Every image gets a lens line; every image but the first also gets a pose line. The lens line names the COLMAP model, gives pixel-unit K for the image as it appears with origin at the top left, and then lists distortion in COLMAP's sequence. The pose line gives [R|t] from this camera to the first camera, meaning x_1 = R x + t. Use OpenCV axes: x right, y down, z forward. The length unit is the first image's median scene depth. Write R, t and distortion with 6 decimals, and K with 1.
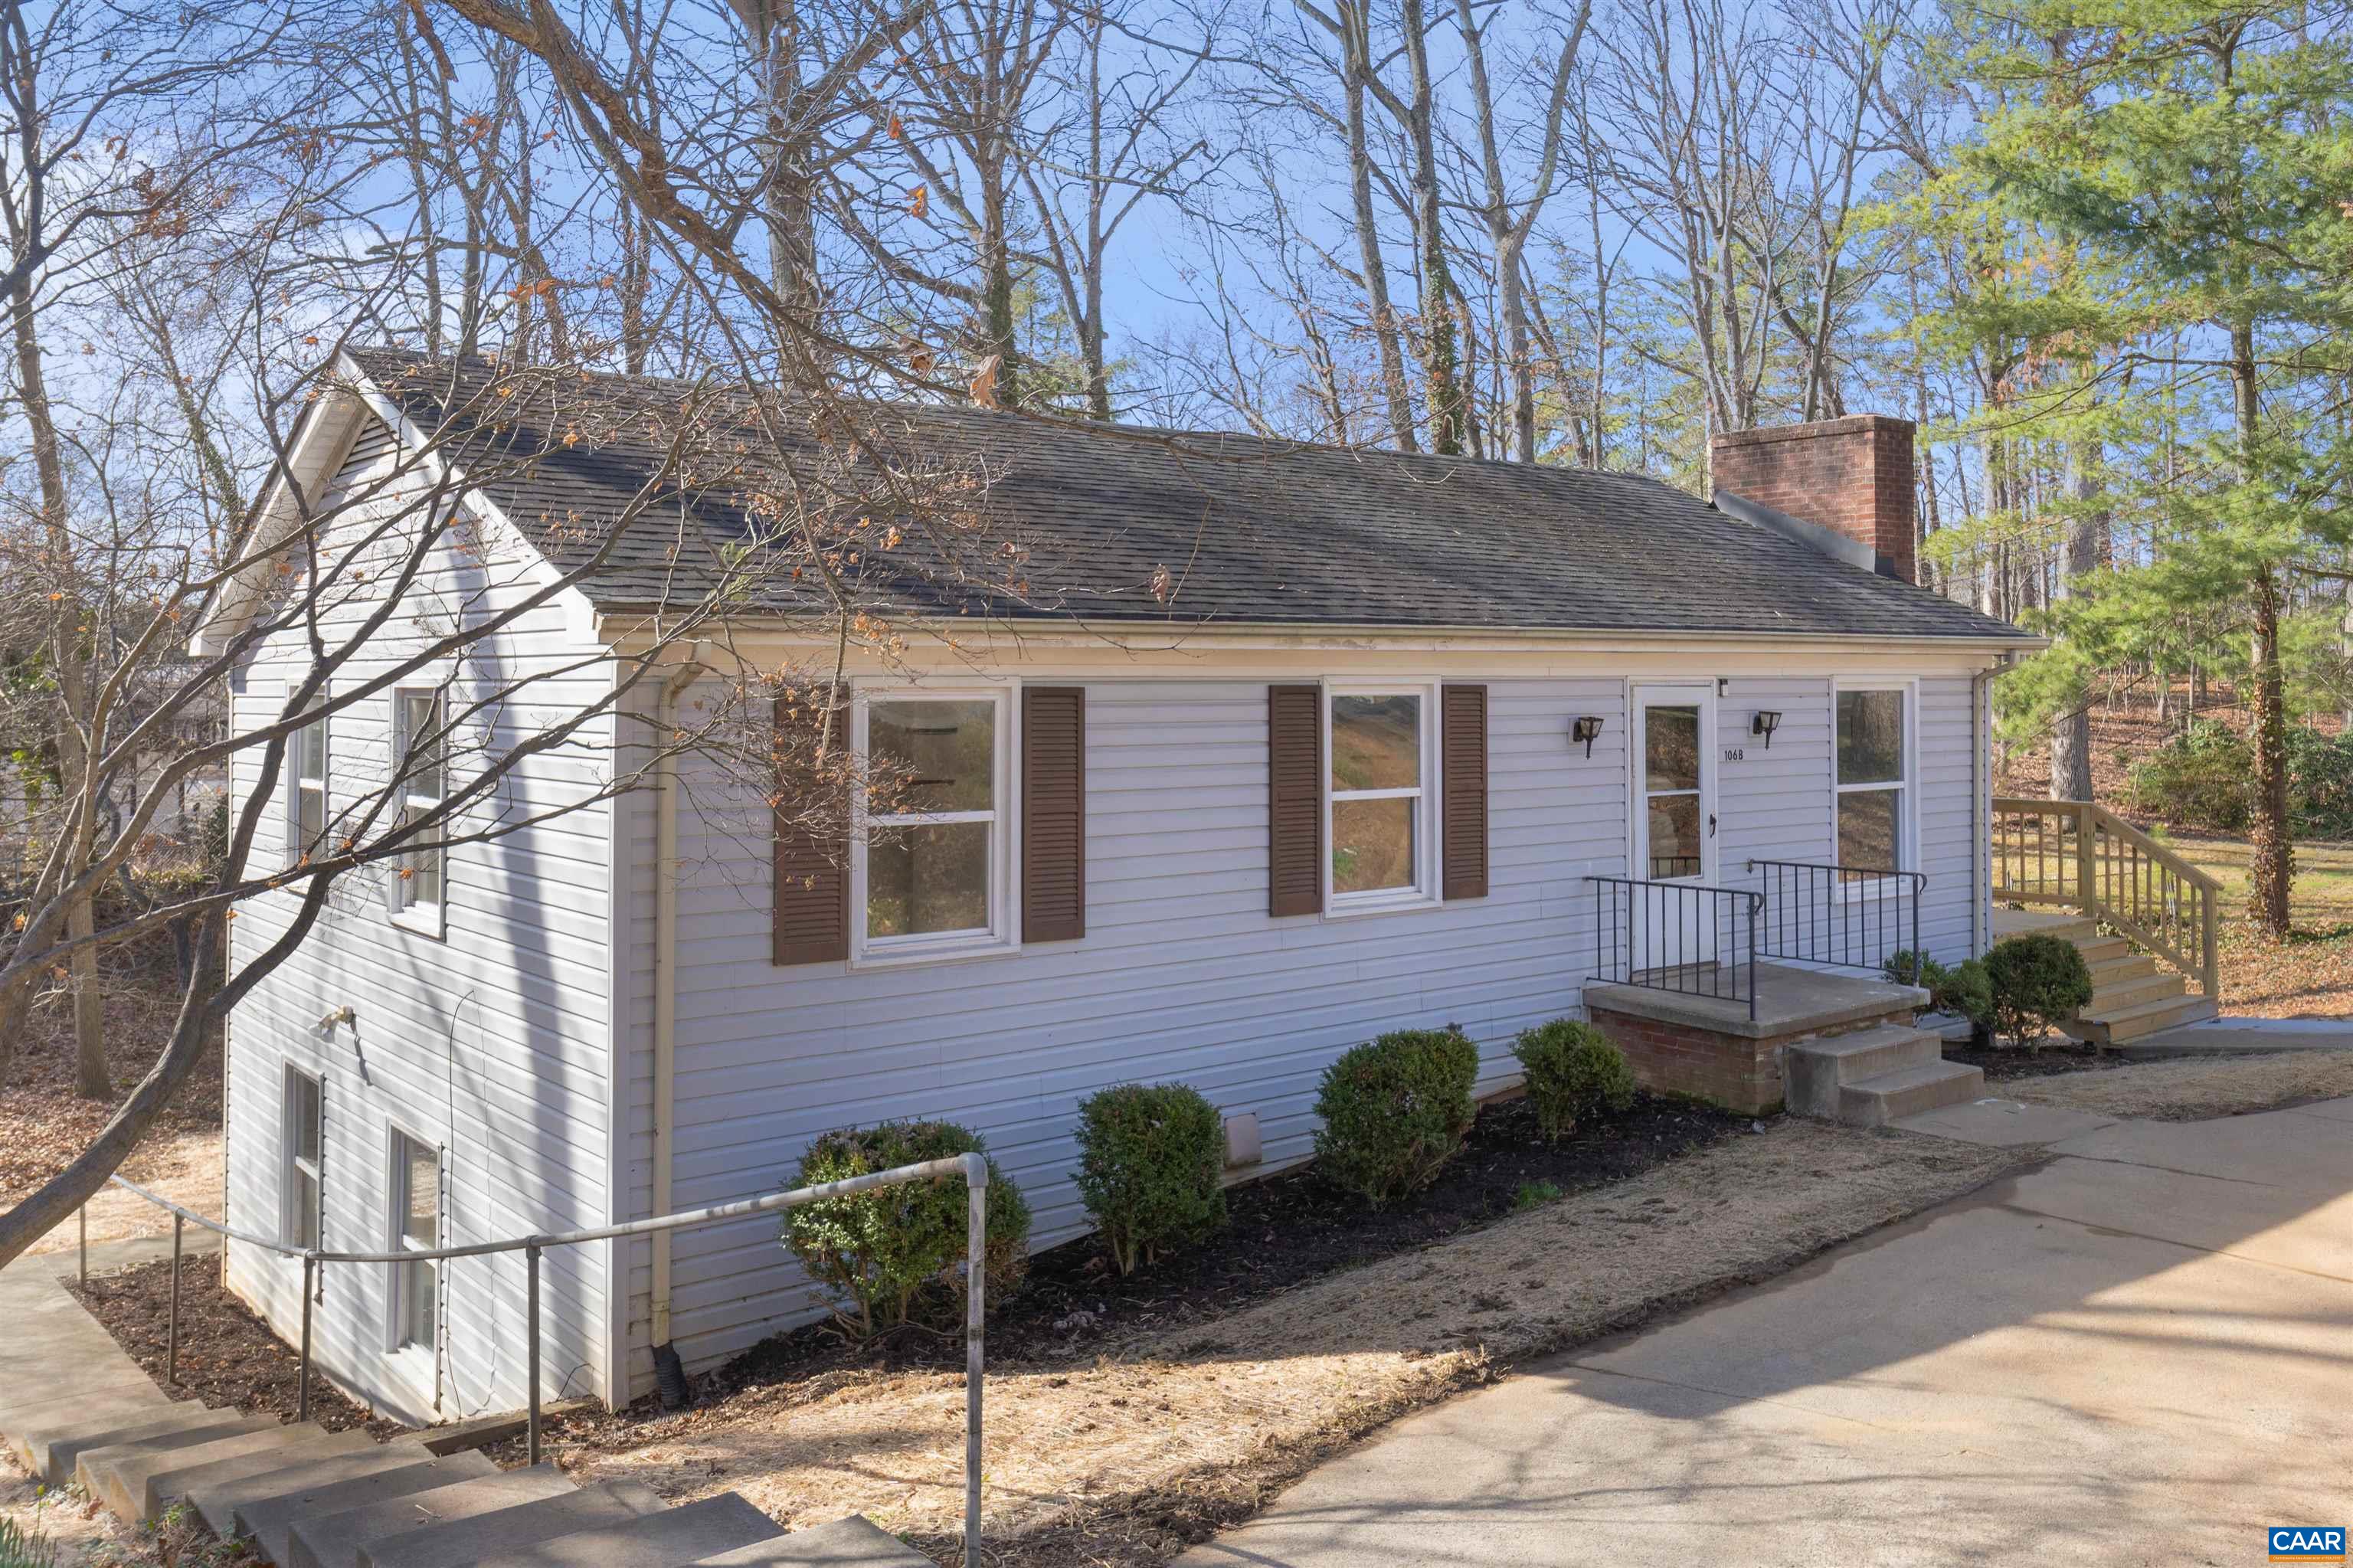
lens RADIAL K [[1852.5, 0, 1182.6], [0, 1852.5, 662.9], [0, 0, 1]] dist [-0.007433, -0.000207]
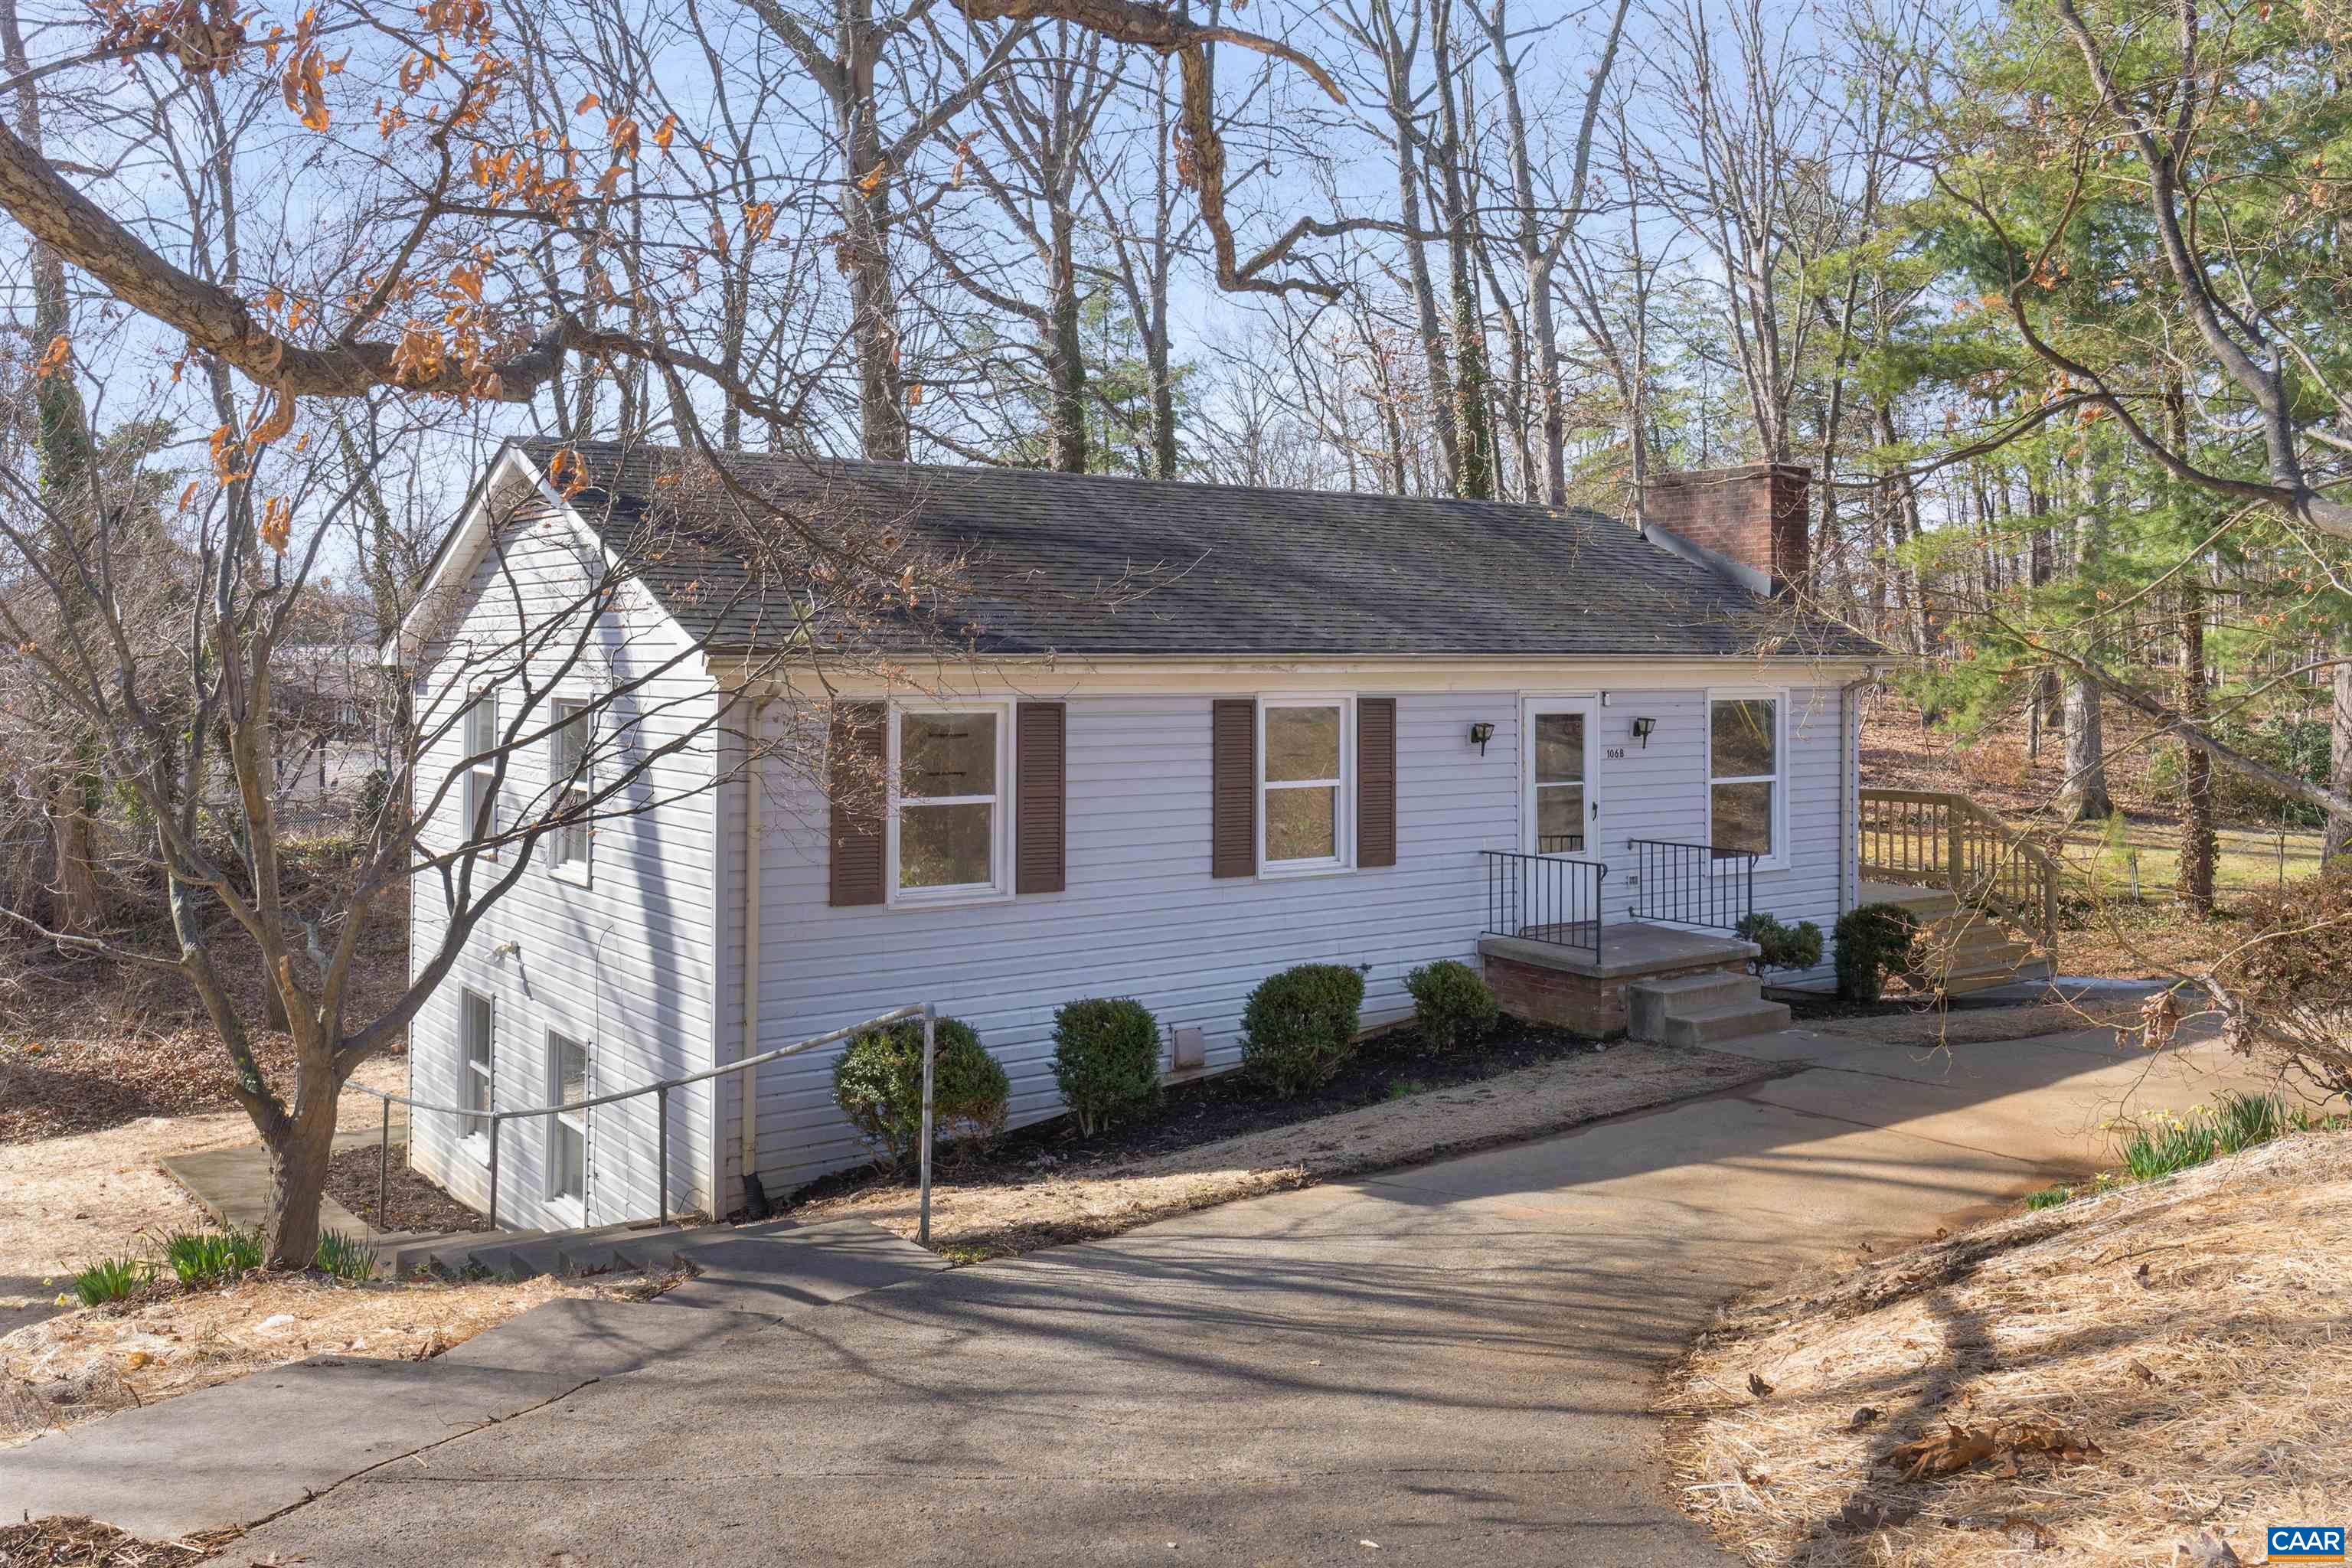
lens RADIAL K [[1851.6, 0, 1182.1], [0, 1851.6, 663.0], [0, 0, 1]] dist [-0.007433, -0.000207]
pose [[0.998728, 0.004378, -0.050237, 0.085946], [-0.003853, 0.999937, 0.010546, -0.026264], [0.050280, -0.010339, 0.998682, -0.284587]]
